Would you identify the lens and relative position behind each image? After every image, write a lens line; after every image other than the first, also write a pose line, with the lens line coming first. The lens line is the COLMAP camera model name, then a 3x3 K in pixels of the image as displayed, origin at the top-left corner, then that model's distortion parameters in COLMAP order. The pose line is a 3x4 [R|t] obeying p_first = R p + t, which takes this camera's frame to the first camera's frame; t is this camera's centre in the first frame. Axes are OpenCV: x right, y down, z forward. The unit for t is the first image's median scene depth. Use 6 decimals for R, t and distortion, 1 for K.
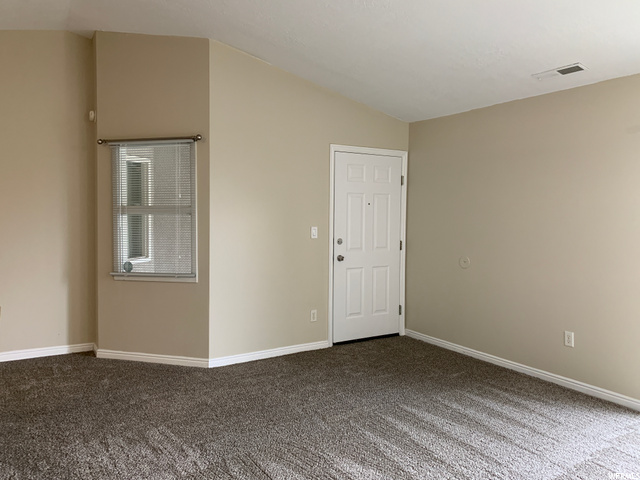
lens RADIAL K [[500.1, 0, 319.1], [0, 500.1, 233.6], [0, 0, 1]] dist [0.050518, -0.045961]
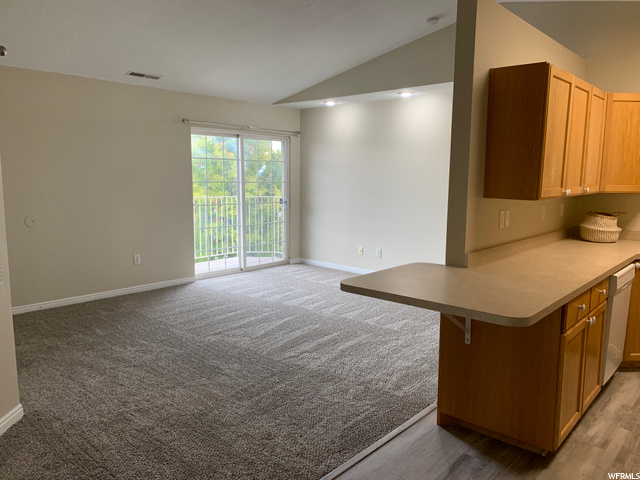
lens RADIAL K [[500.1, 0, 319.1], [0, 500.1, 233.6], [0, 0, 1]] dist [0.050518, -0.045961]
pose [[-0.285378, -0.124572, 0.950285, -1.050539], [0.022275, 0.990387, 0.136518, -0.055189], [-0.958156, 0.060127, -0.279859, 0.900882]]
